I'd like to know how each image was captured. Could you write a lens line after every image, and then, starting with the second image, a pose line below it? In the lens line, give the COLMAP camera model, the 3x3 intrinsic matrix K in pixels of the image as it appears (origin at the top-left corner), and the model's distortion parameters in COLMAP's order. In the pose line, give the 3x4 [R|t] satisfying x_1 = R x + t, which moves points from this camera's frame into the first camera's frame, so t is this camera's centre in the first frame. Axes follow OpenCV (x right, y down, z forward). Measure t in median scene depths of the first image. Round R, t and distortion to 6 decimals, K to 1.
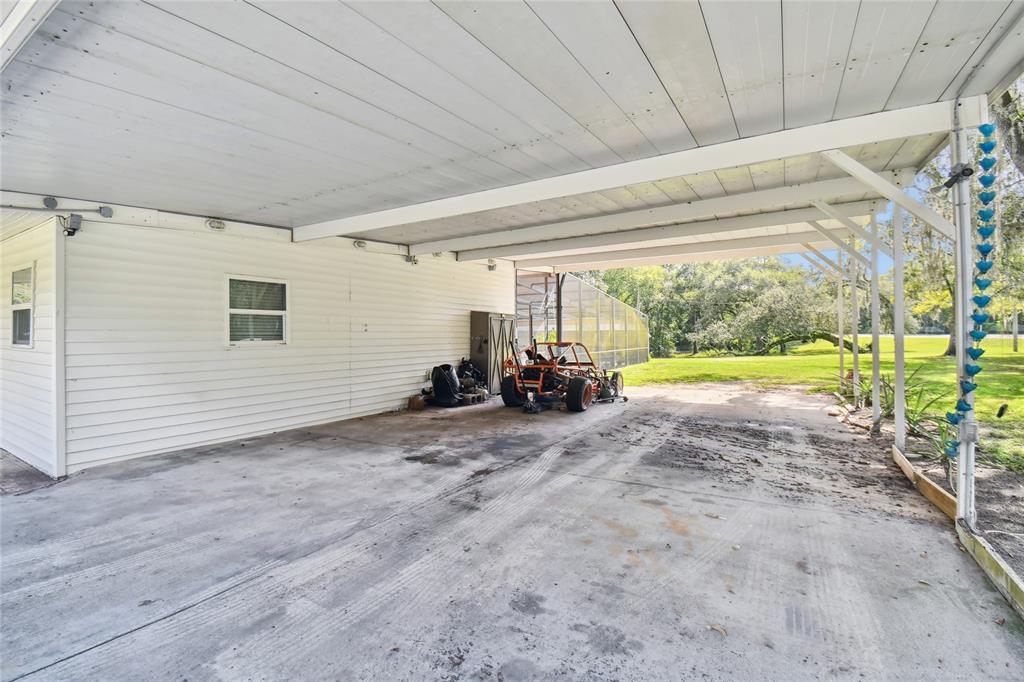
lens RADIAL K [[467.3, 0, 512.0], [0, 467.3, 341.0], [0, 0, 1]] dist [-0.001211, -0.000132]
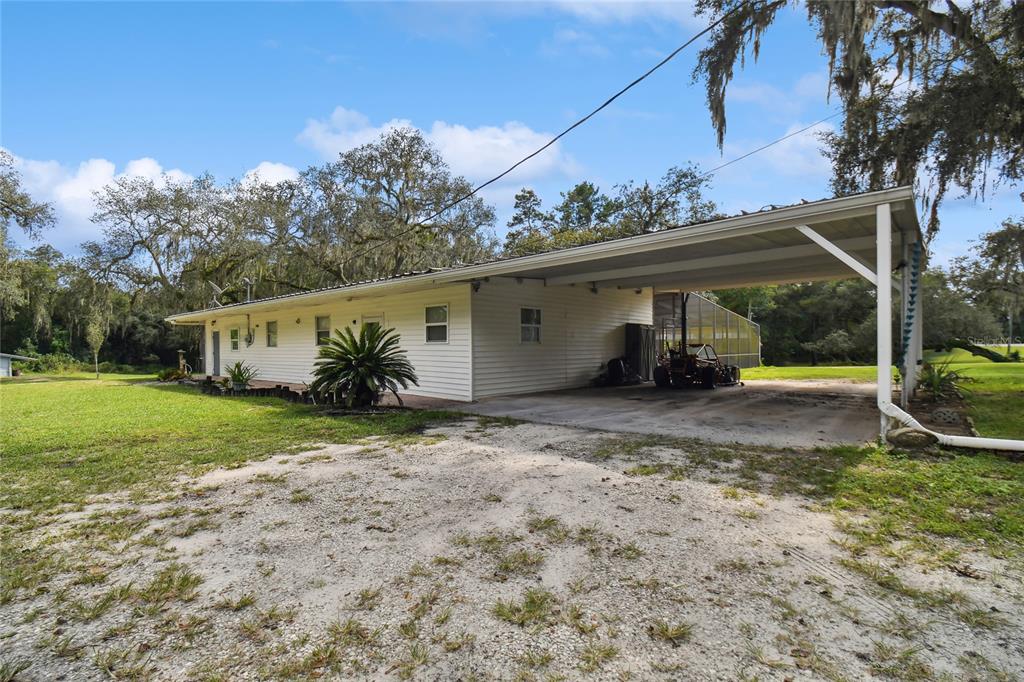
lens RADIAL K [[467.5, 0, 512.0], [0, 467.5, 341.0], [0, 0, 1]] dist [-0.000021, 0.000018]
pose [[0.979376, -0.003934, -0.202010, -0.150056], [-0.000934, 0.999712, -0.023998, 0.027255], [0.202046, 0.023692, 0.979089, -0.510416]]
